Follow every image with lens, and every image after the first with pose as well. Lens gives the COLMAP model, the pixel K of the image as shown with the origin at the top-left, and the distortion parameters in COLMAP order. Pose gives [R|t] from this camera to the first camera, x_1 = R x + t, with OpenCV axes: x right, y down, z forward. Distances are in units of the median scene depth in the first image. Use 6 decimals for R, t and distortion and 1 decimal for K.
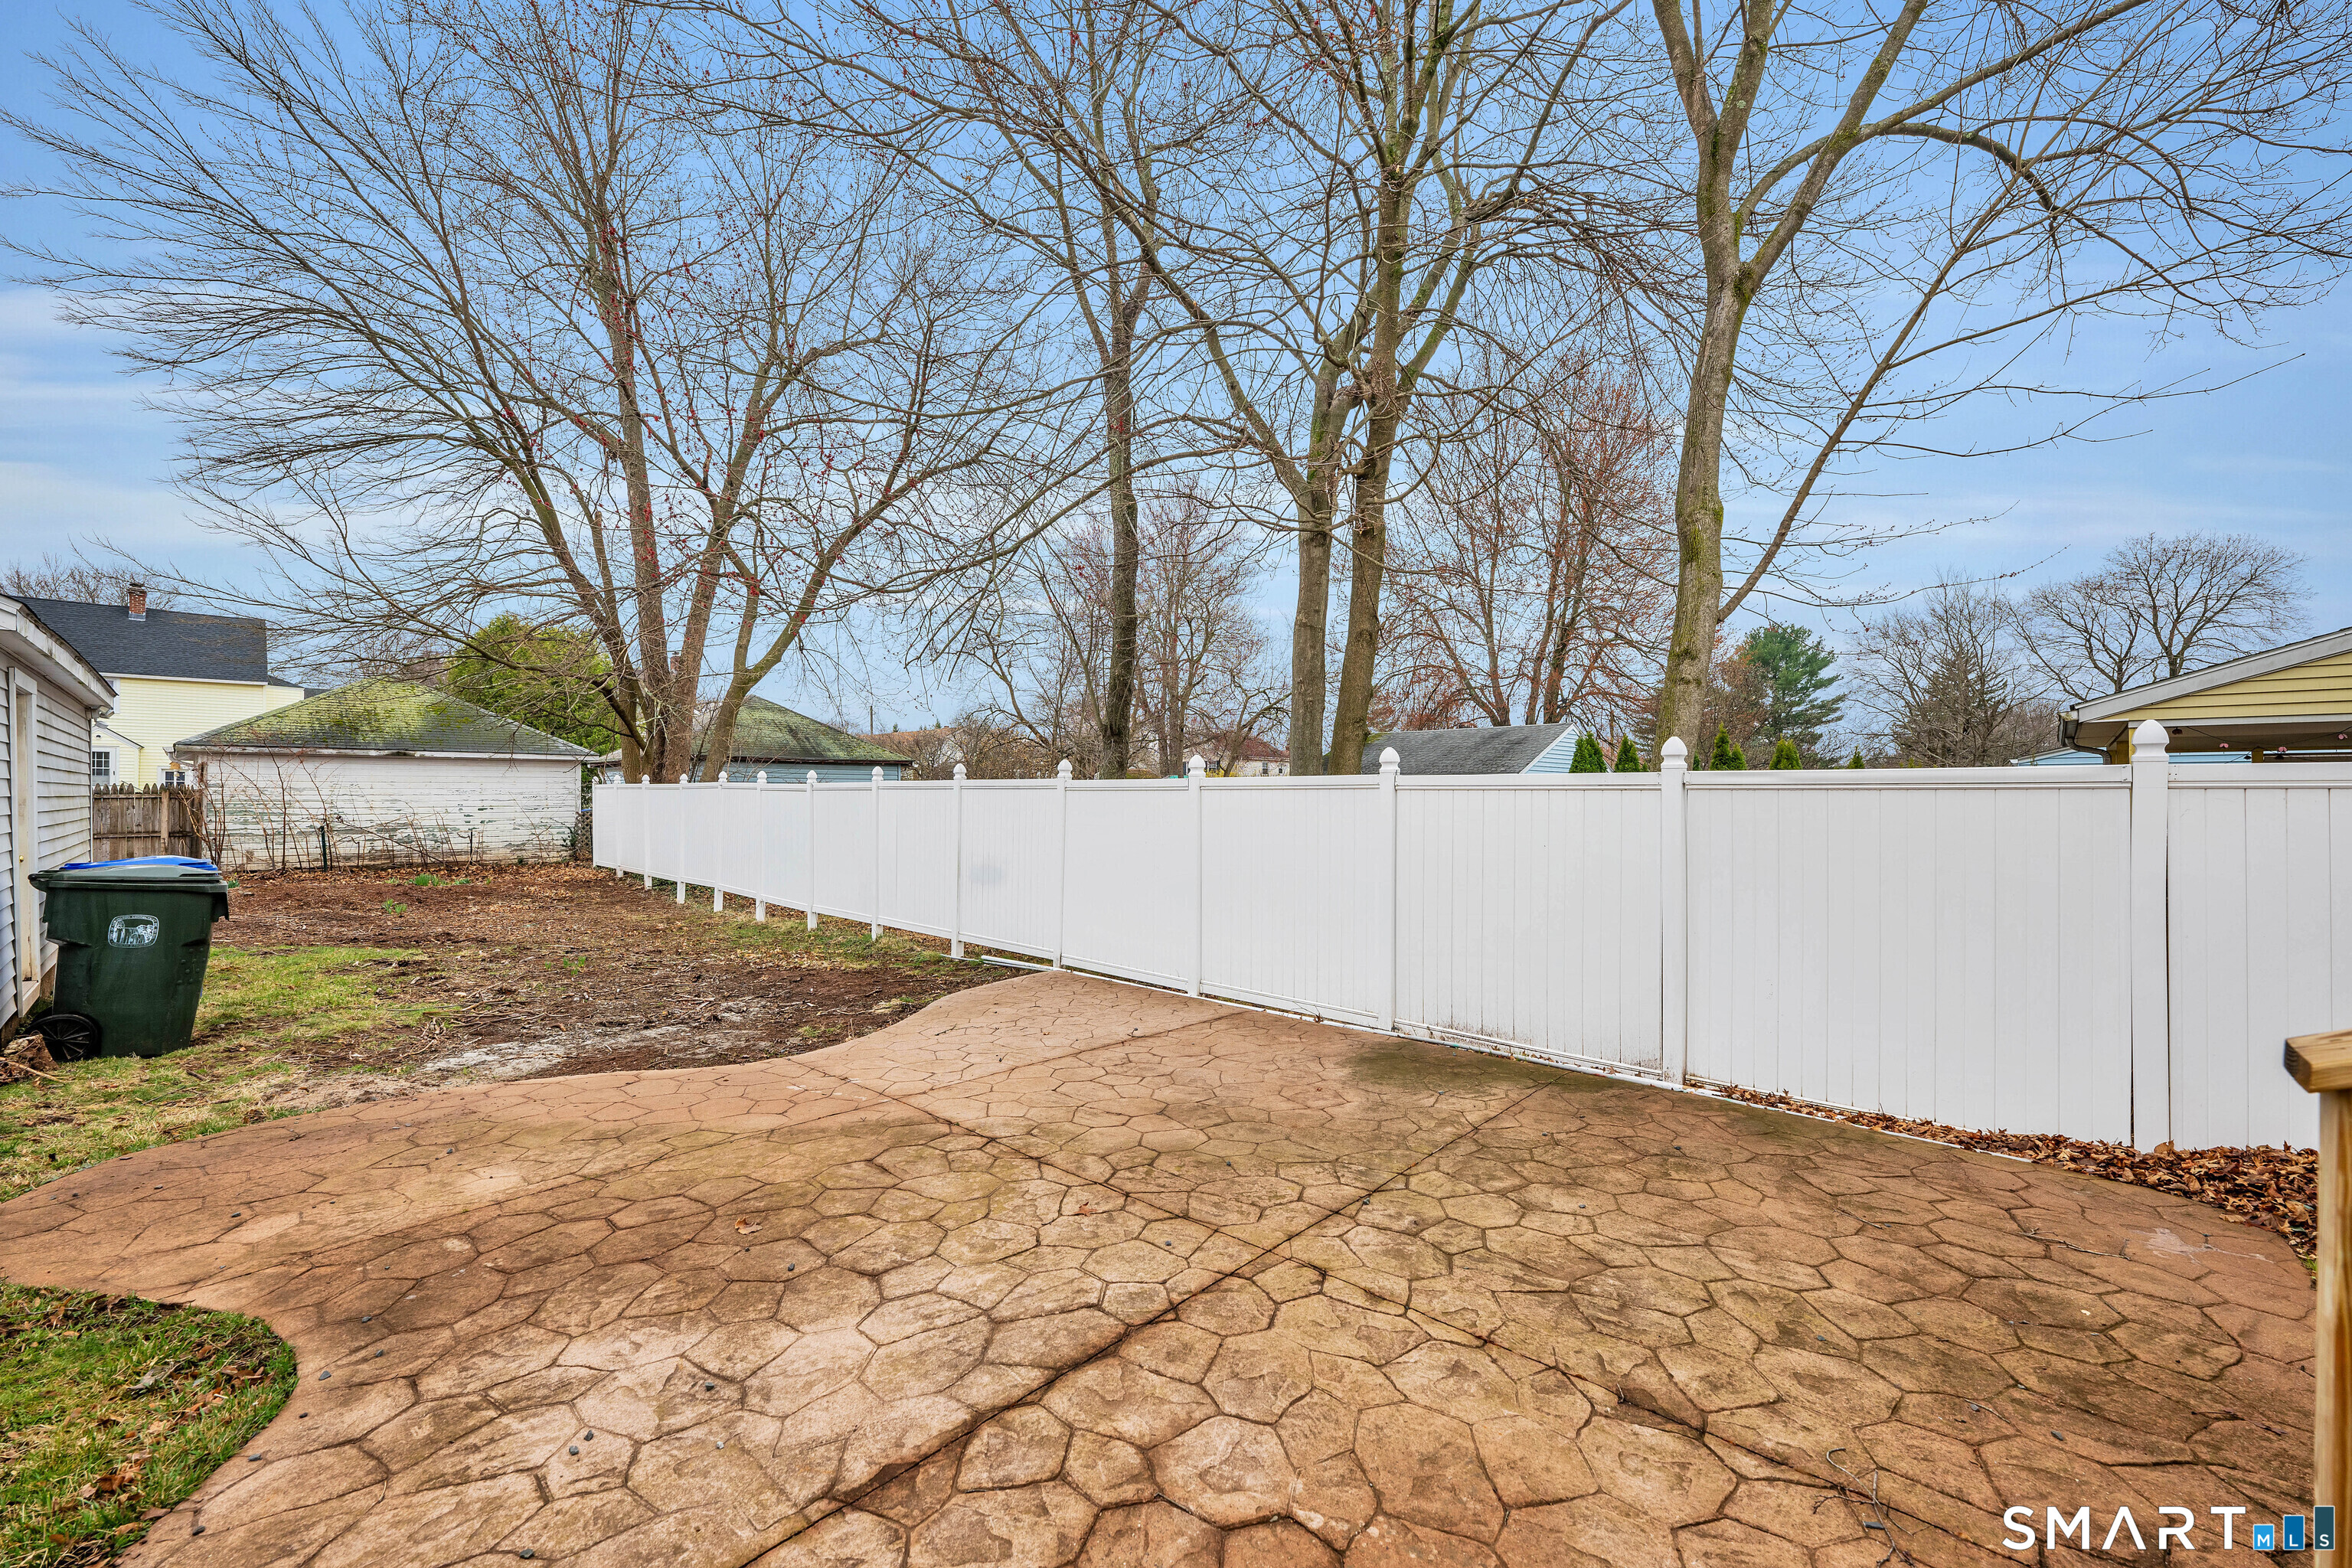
lens RADIAL K [[929.2, 0, 1177.1], [0, 929.2, 807.6], [0, 0, 1]] dist [0.001932, 0.000176]
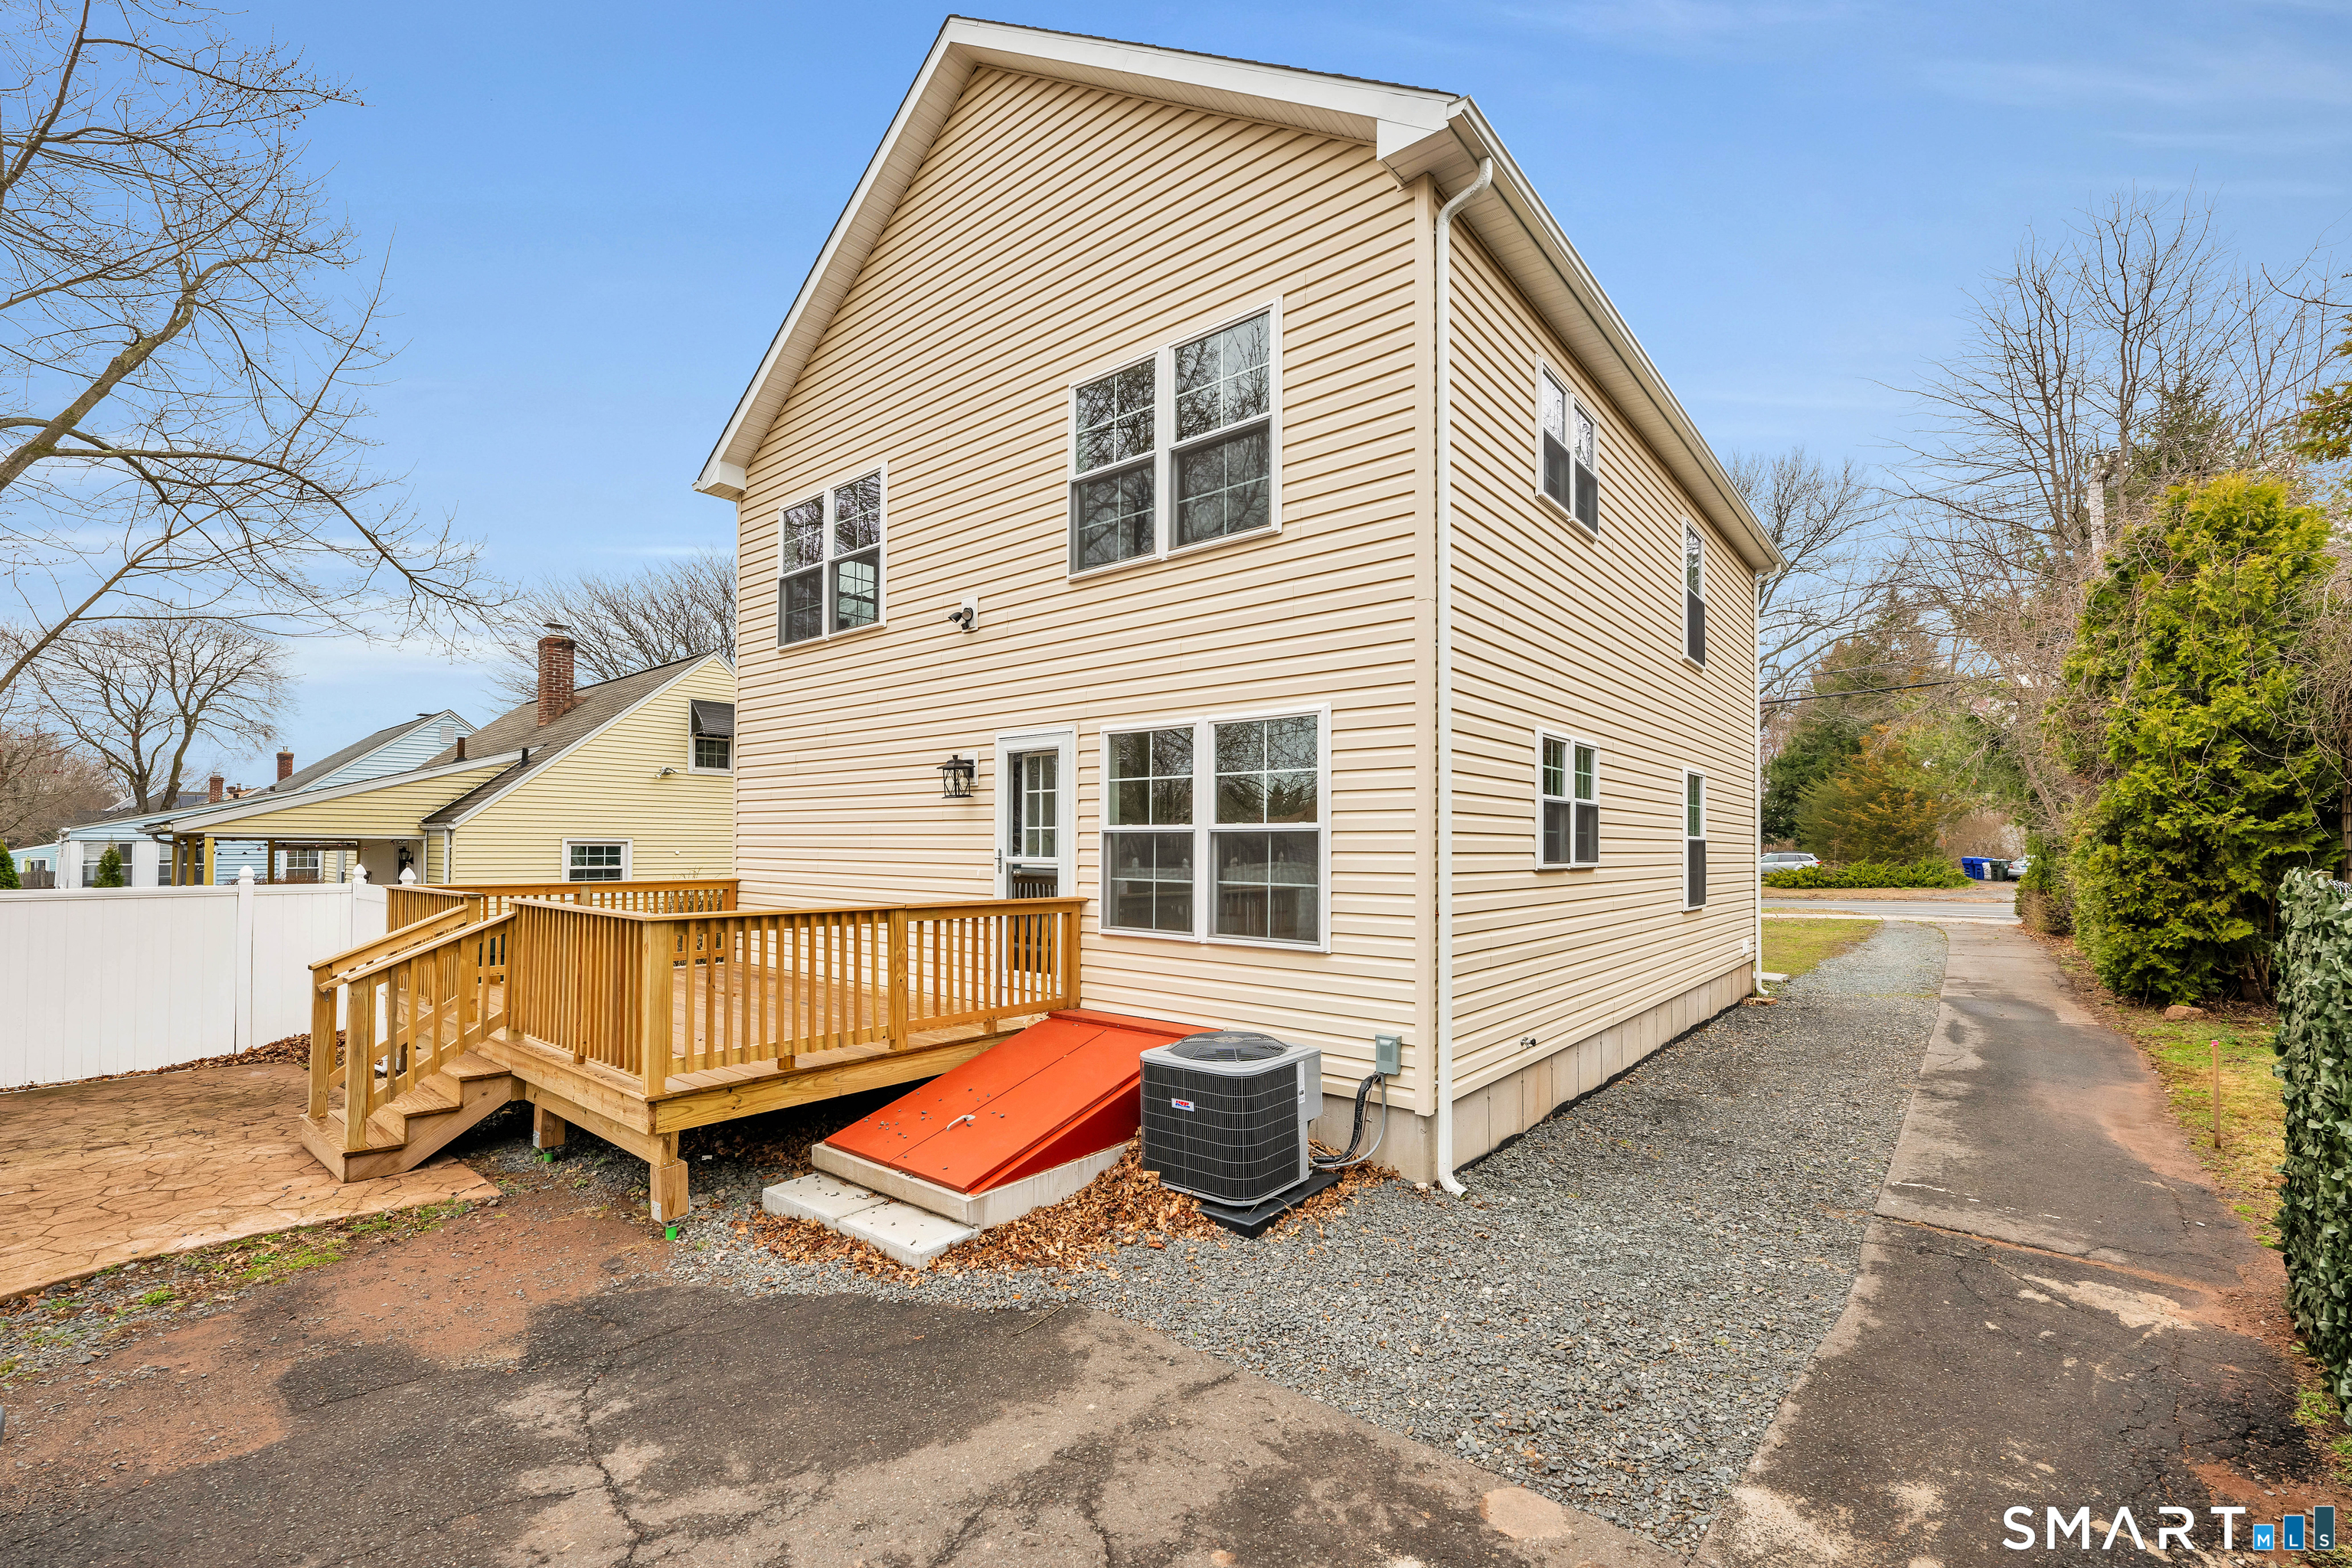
lens RADIAL K [[929.2, 0, 1177.1], [0, 929.2, 807.6], [0, 0, 1]] dist [0.001932, 0.000176]
pose [[-0.071930, 0.034402, 0.996816, -1.539402], [0.004078, 0.999407, -0.034197, -0.162095], [-0.997401, 0.001606, -0.072027, -1.221372]]
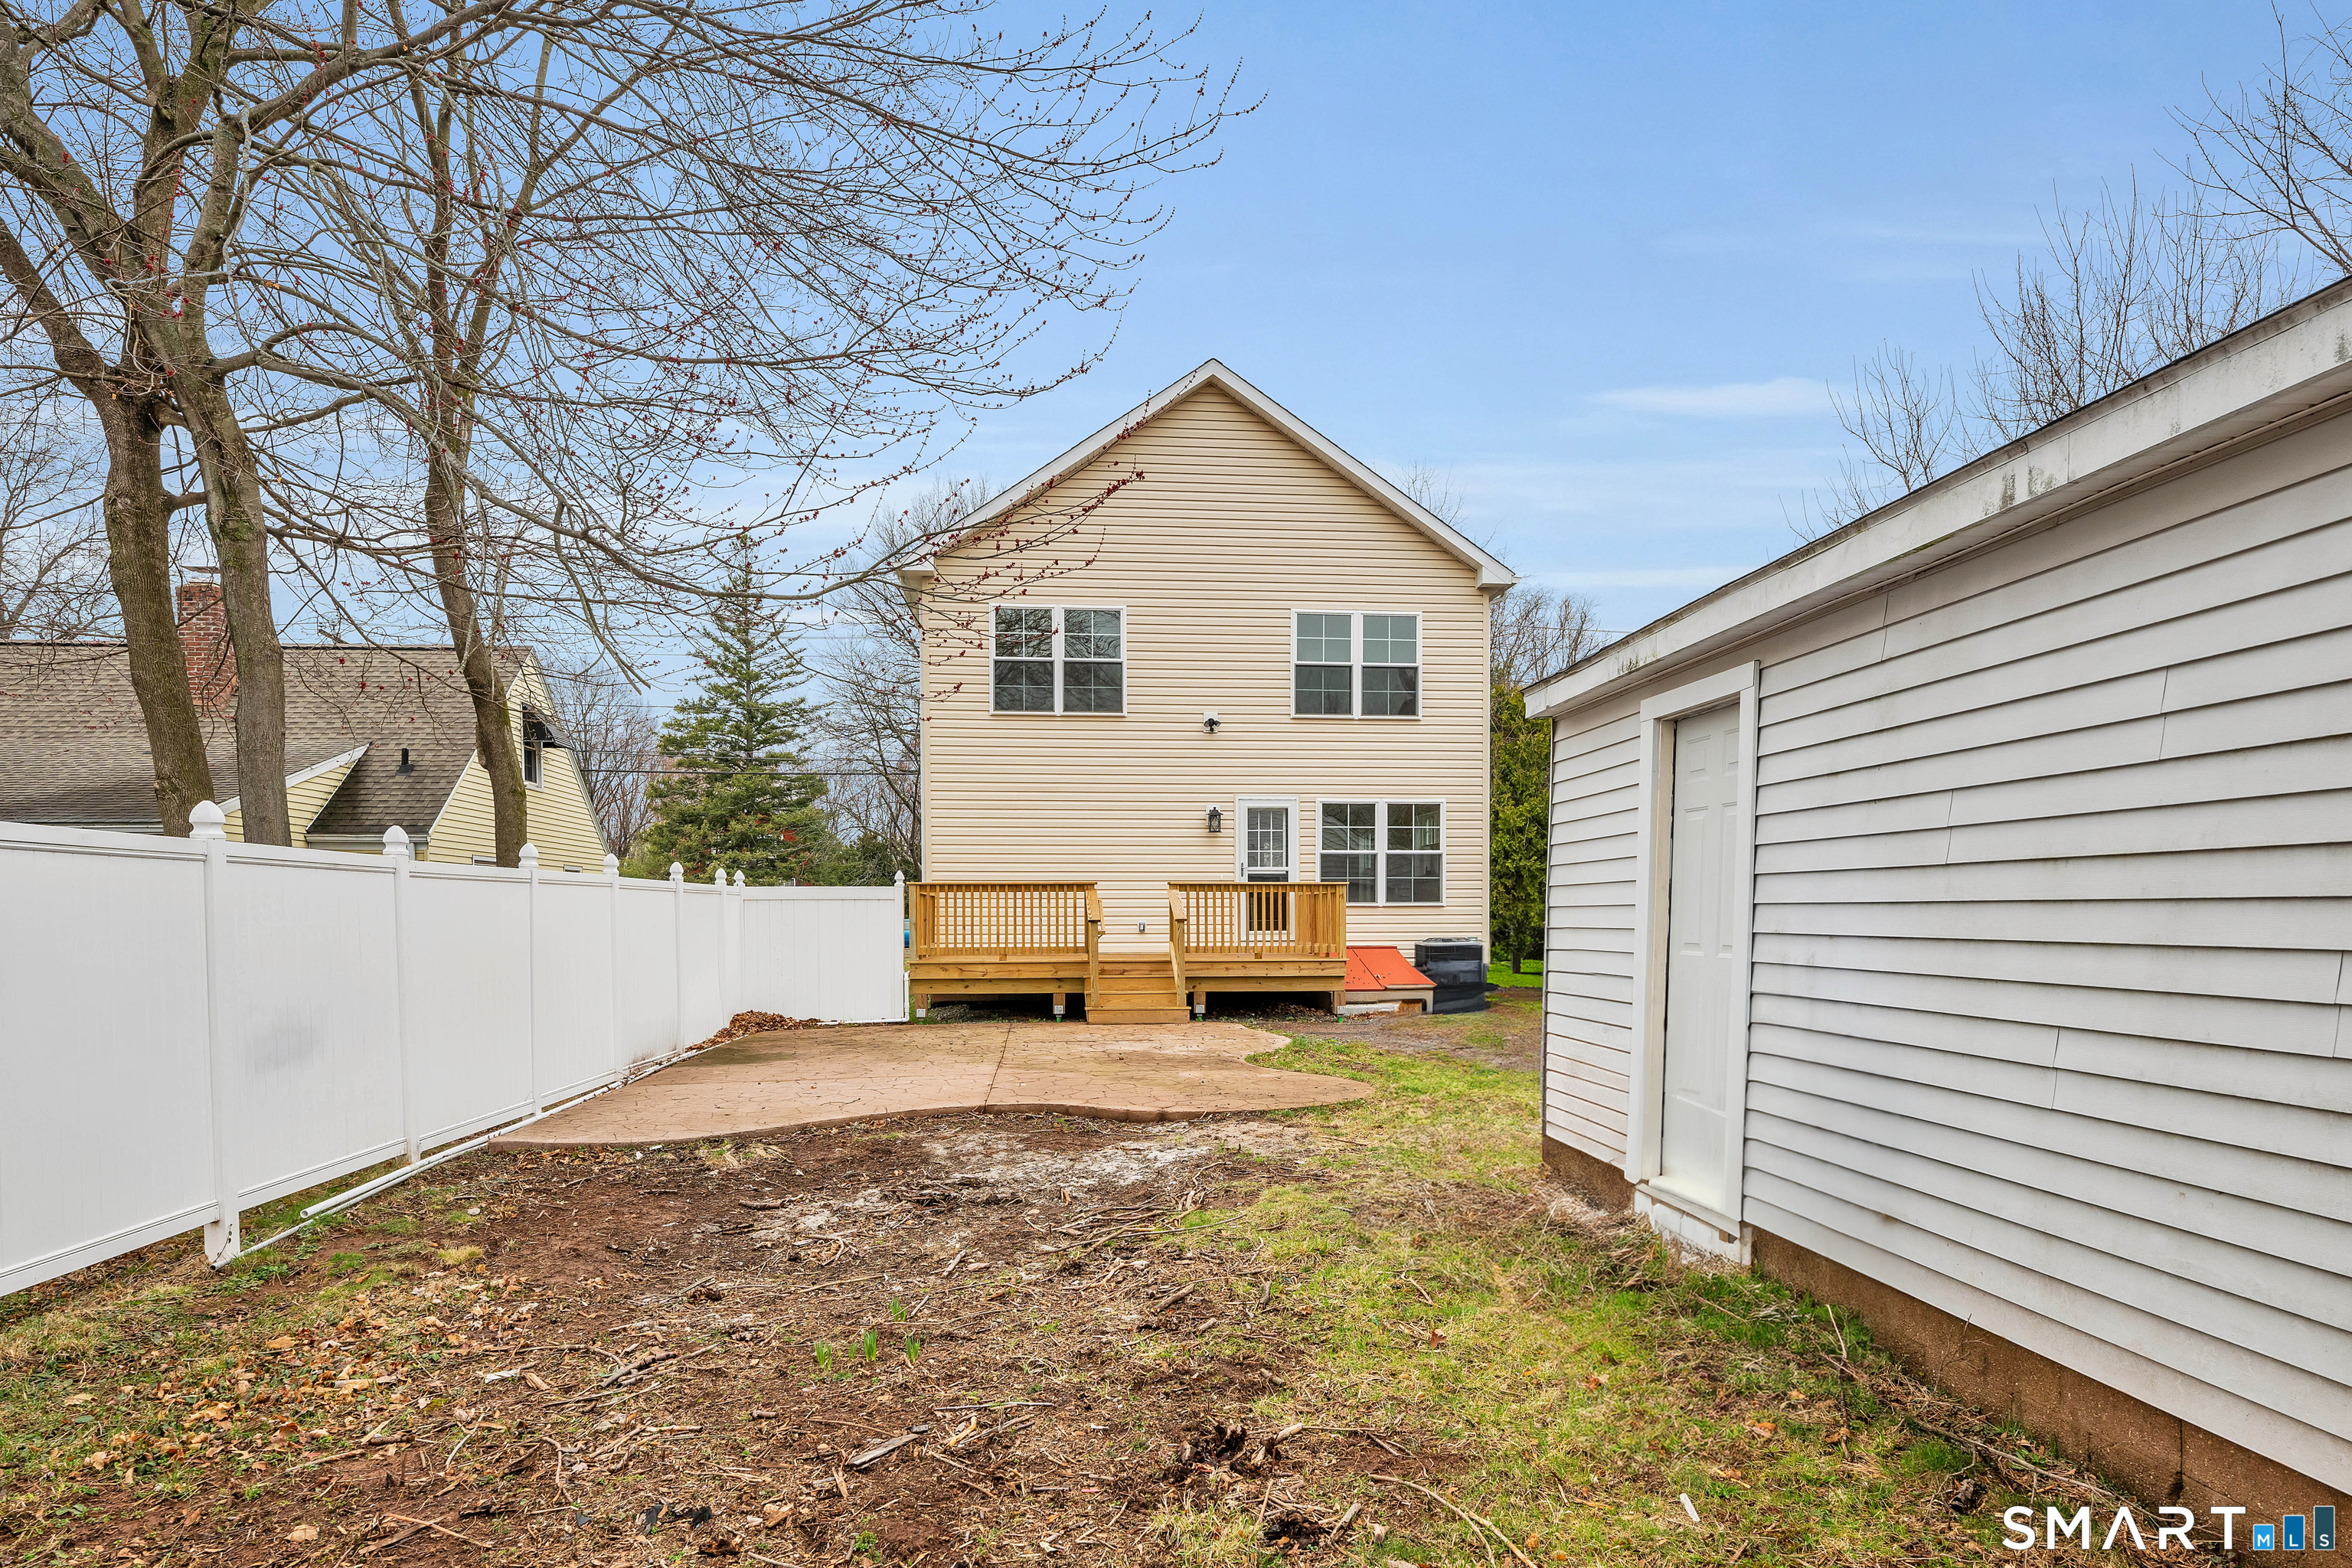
lens RADIAL K [[1303.7, 0, 1167.3], [0, 1303.7, 921.2], [0, 0, 1]] dist [-0.001388, -0.000305]
pose [[-0.757029, -0.008265, 0.653329, -2.617178], [0.005855, 0.999794, 0.019433, -0.005455], [-0.653356, 0.018537, -0.756824, 3.362080]]
